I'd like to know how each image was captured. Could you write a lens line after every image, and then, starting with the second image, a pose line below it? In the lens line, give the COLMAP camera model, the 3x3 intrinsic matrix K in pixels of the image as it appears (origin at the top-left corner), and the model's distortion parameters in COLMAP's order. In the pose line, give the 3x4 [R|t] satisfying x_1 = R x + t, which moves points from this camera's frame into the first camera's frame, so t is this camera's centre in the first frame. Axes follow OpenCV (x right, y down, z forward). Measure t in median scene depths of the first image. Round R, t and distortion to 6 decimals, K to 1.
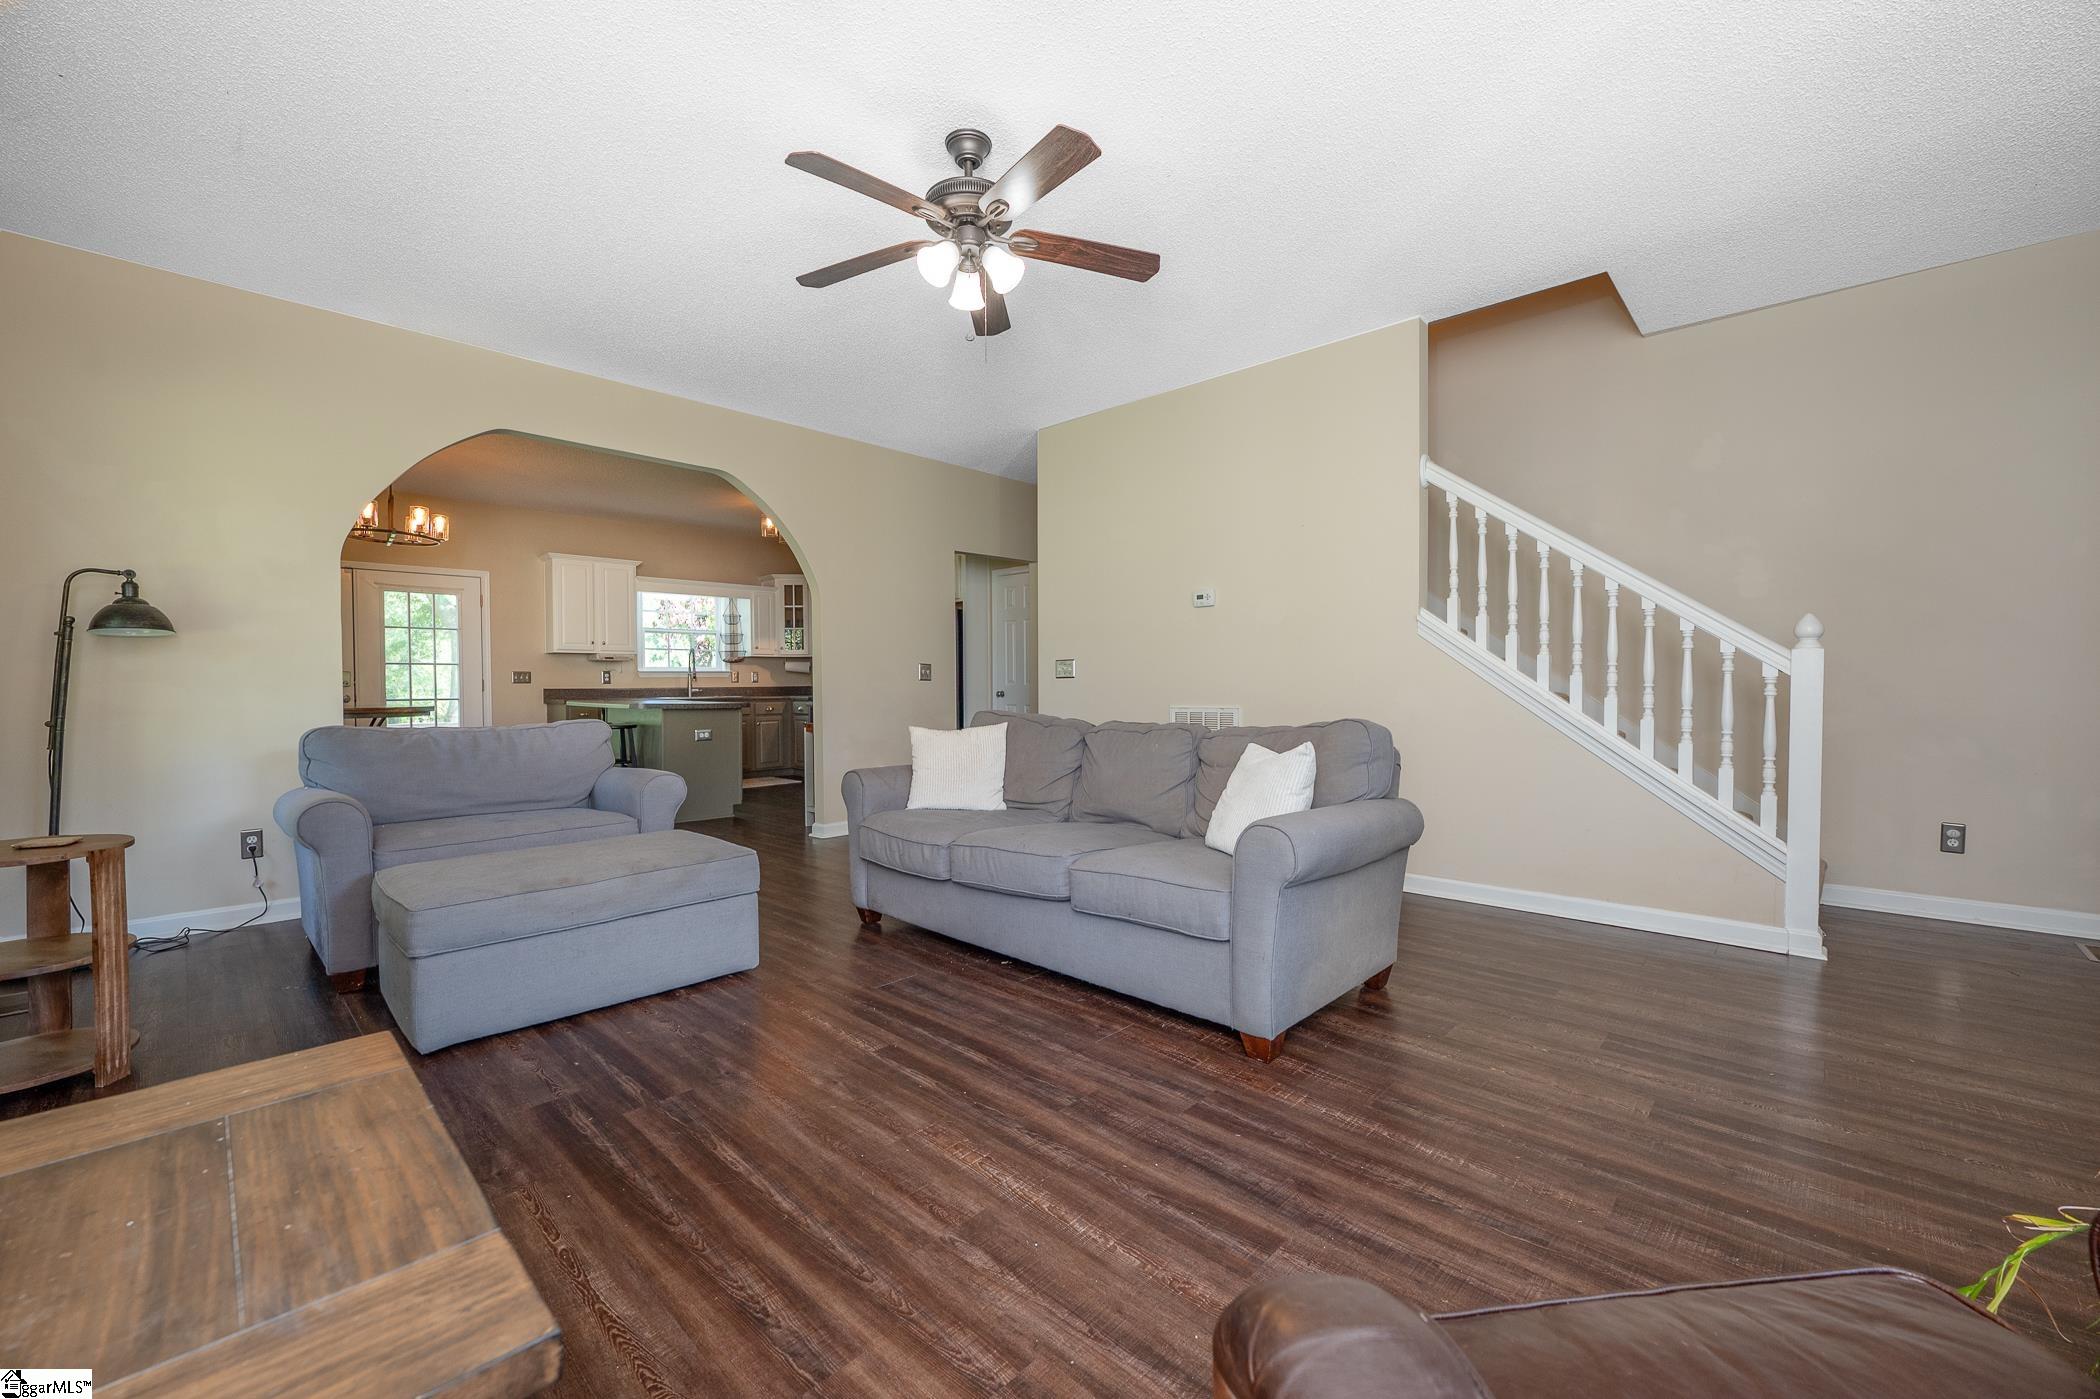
lens RADIAL K [[846.0, 0, 1037.3], [0, 846.0, 697.9], [0, 0, 1]] dist [-0.008012, -0.000087]
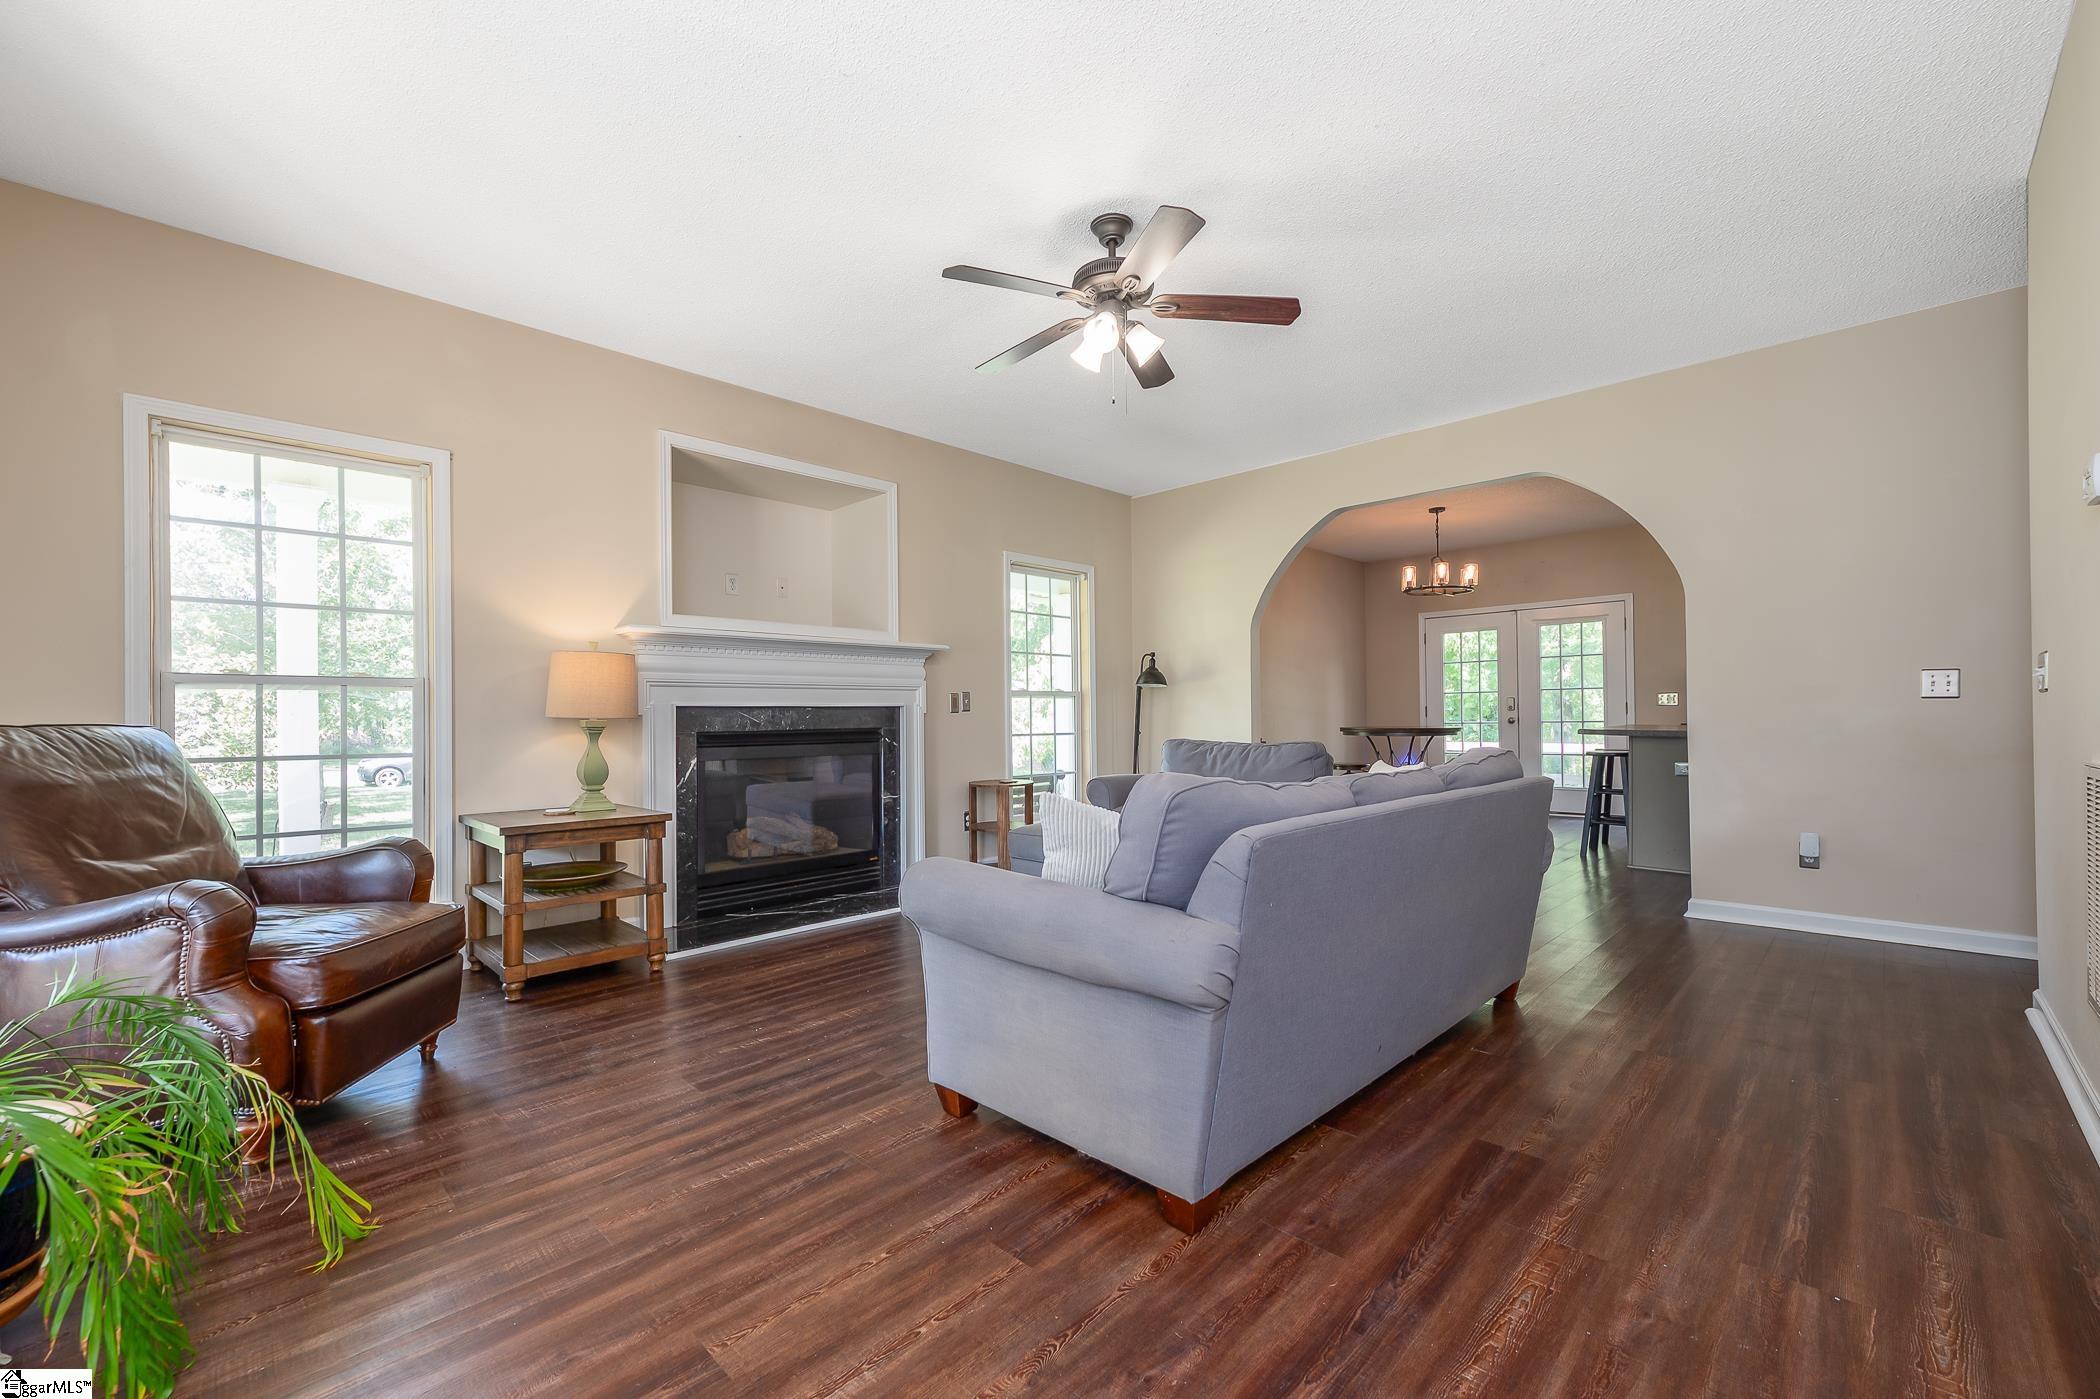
lens RADIAL K [[846.0, 0, 1037.6], [0, 846.0, 708.3], [0, 0, 1]] dist [-0.008012, -0.000087]
pose [[-0.015186, -0.005440, -0.999870, 1.519160], [-0.005773, 0.999969, -0.005353, -0.026535], [0.999868, 0.005691, -0.015217, 1.374638]]
